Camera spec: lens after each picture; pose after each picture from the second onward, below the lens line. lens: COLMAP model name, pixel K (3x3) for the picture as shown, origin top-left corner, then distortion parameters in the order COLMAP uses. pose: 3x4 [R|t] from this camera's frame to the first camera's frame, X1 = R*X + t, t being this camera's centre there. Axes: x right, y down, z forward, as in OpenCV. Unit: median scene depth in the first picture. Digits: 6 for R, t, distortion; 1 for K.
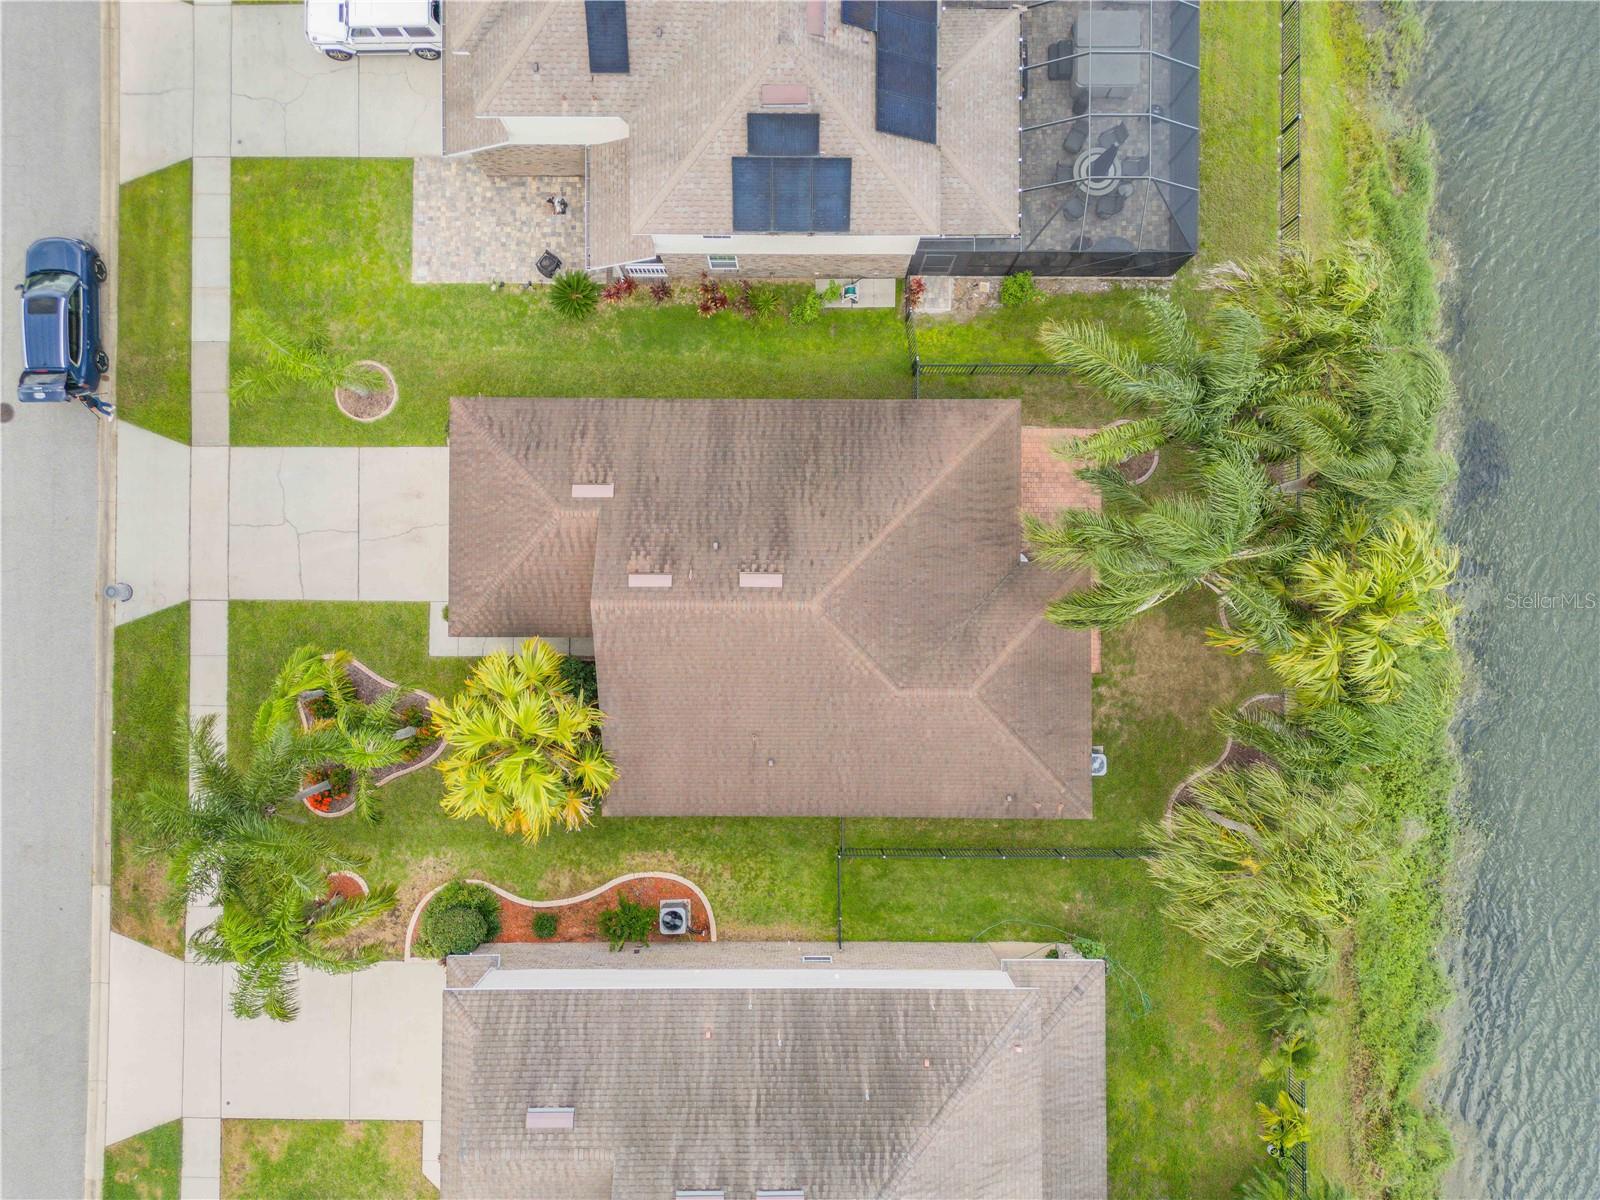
lens RADIAL K [[1122.9, 0, 797.9], [0, 1122.9, 598.6], [0, 0, 1]] dist [0.082541, -0.084466]
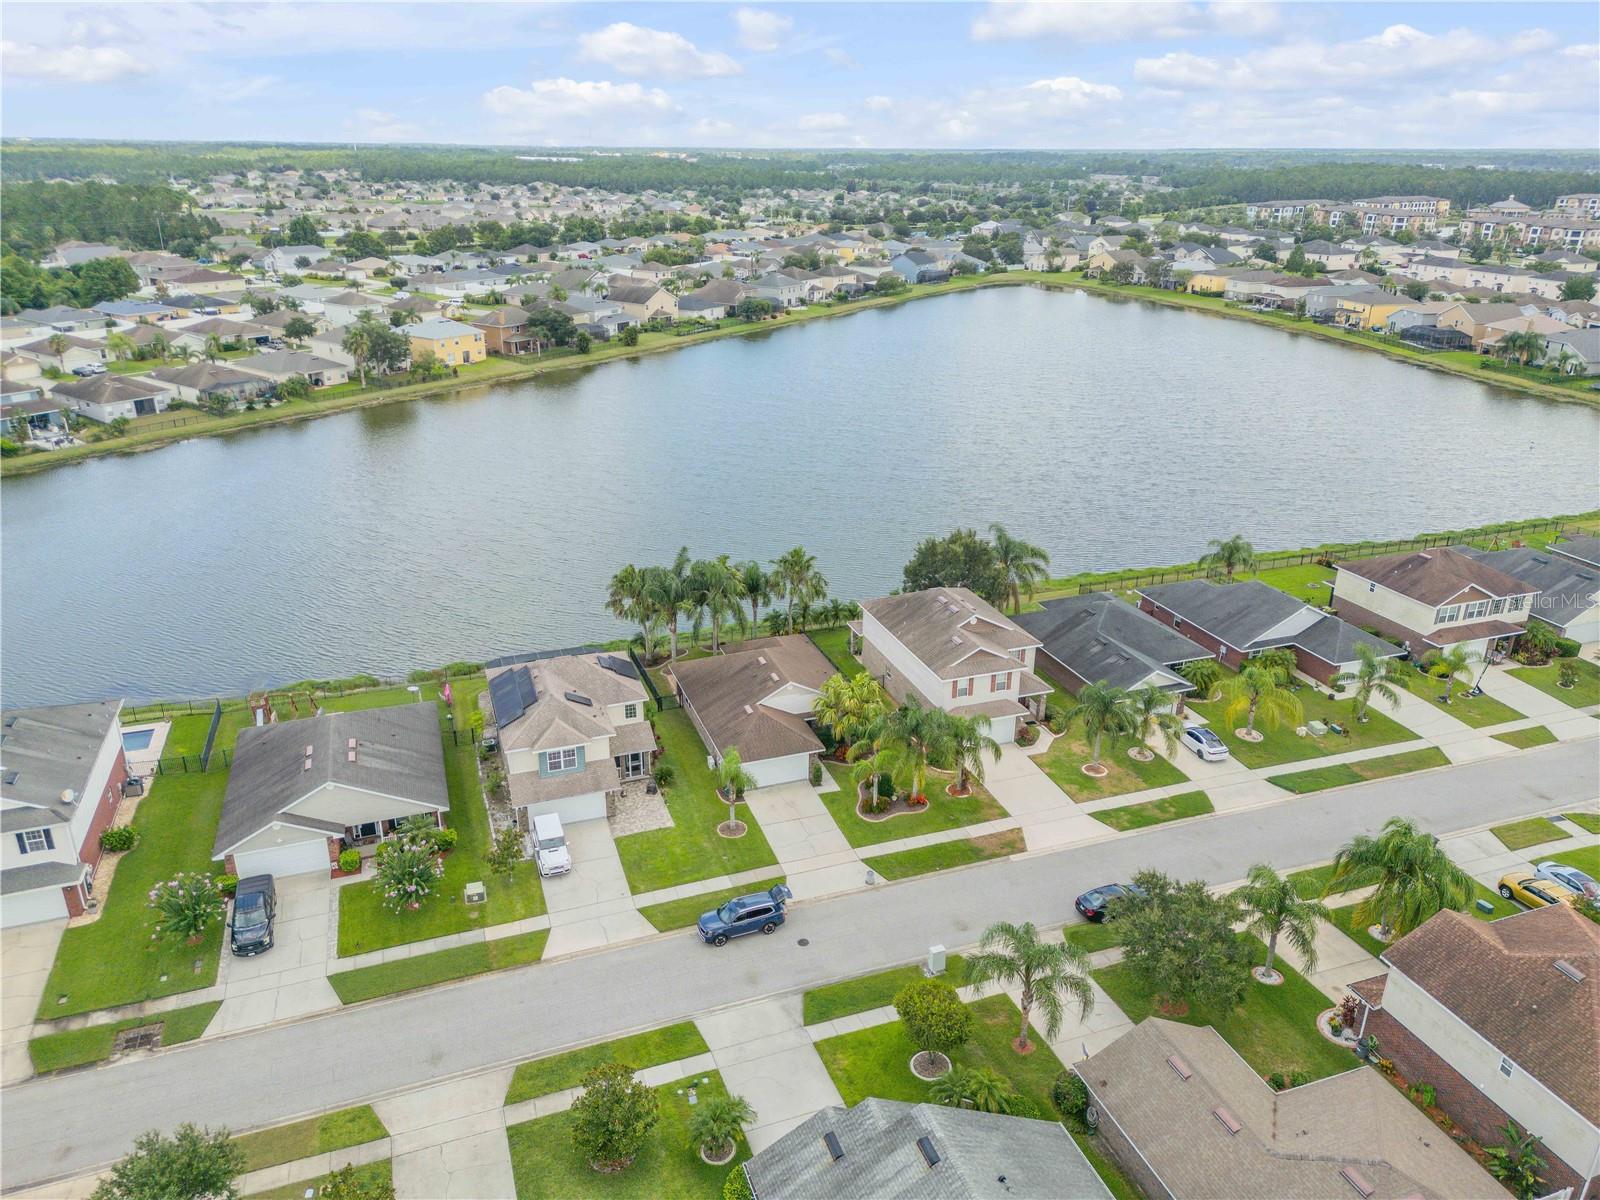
lens RADIAL K [[1122.9, 0, 797.9], [0, 1122.9, 598.6], [0, 0, 1]] dist [0.082541, -0.084466]
pose [[-0.336643, -0.353258, 0.872858, -2.031514], [0.941323, -0.102496, 0.321567, -0.677629], [-0.024132, 0.929894, 0.367034, -0.127659]]
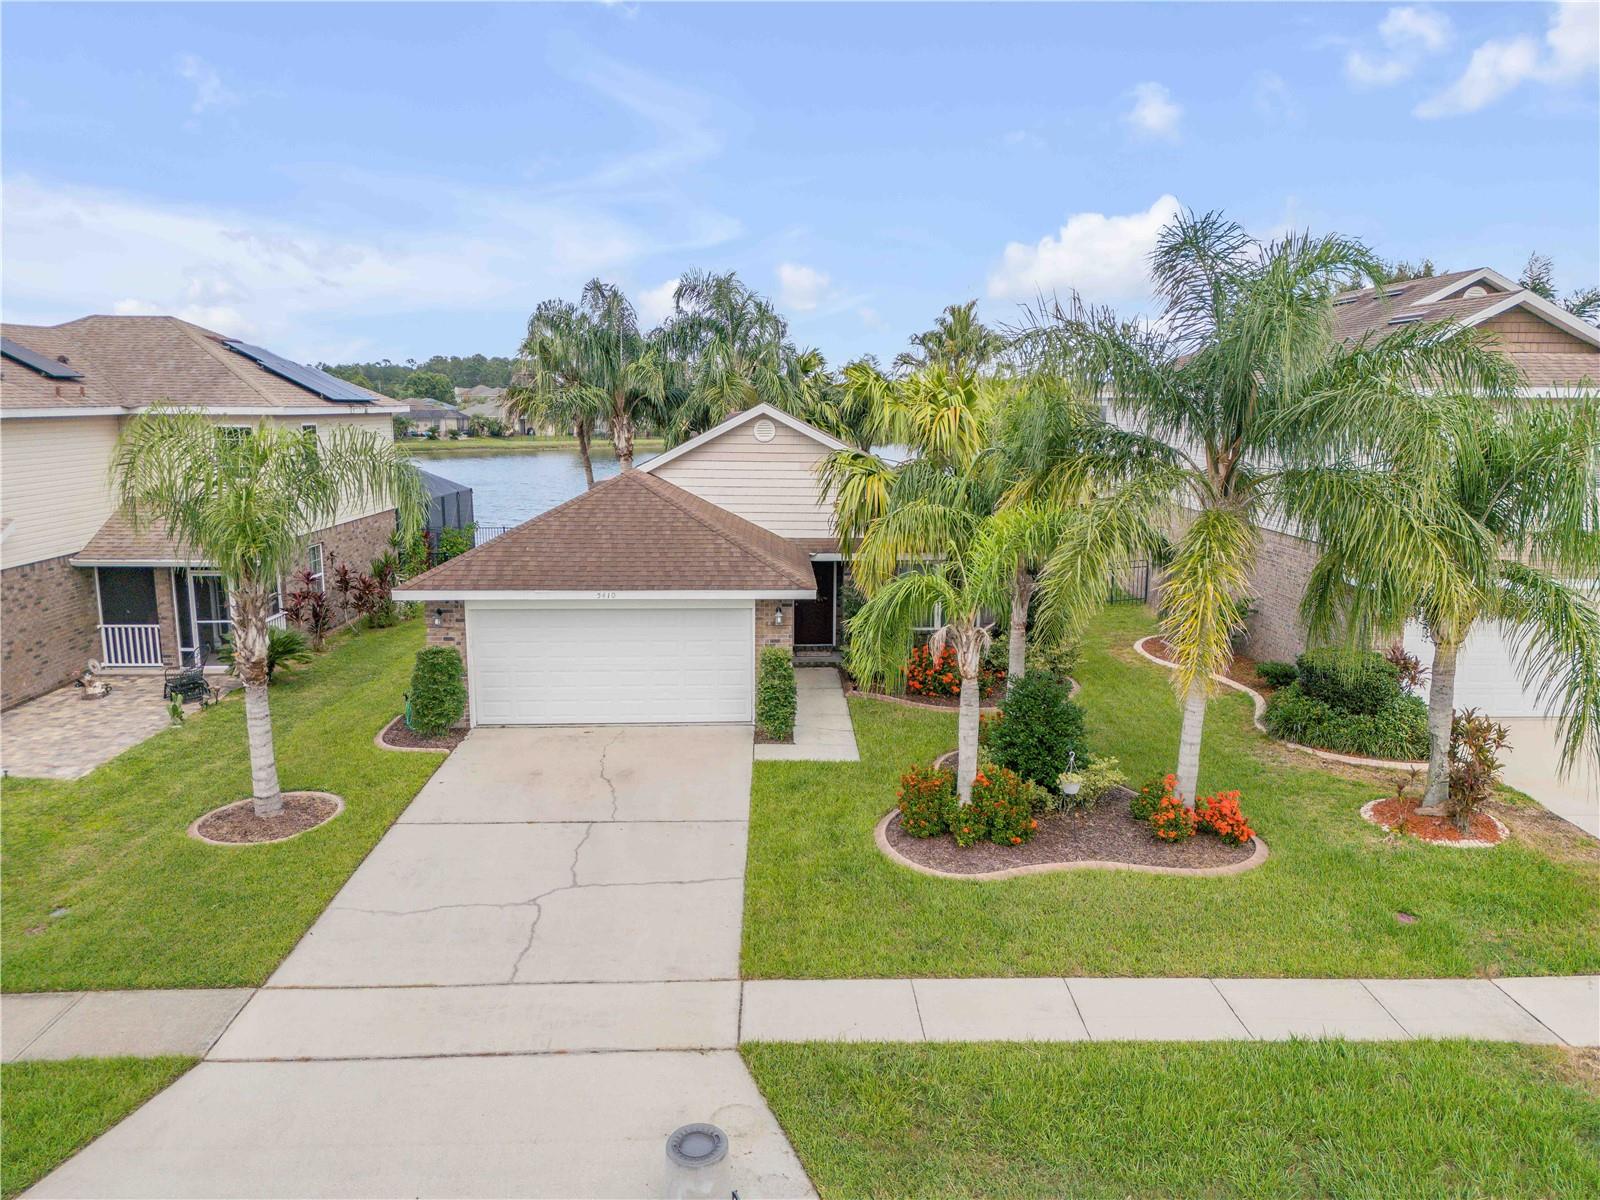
lens RADIAL K [[1122.9, 0, 797.9], [0, 1122.9, 598.6], [0, 0, 1]] dist [0.082541, -0.084466]
pose [[-0.026255, -0.174916, 0.984233, -0.800593], [0.999443, 0.015713, 0.029453, 0.006293], [-0.020617, 0.984458, 0.174406, 0.834799]]
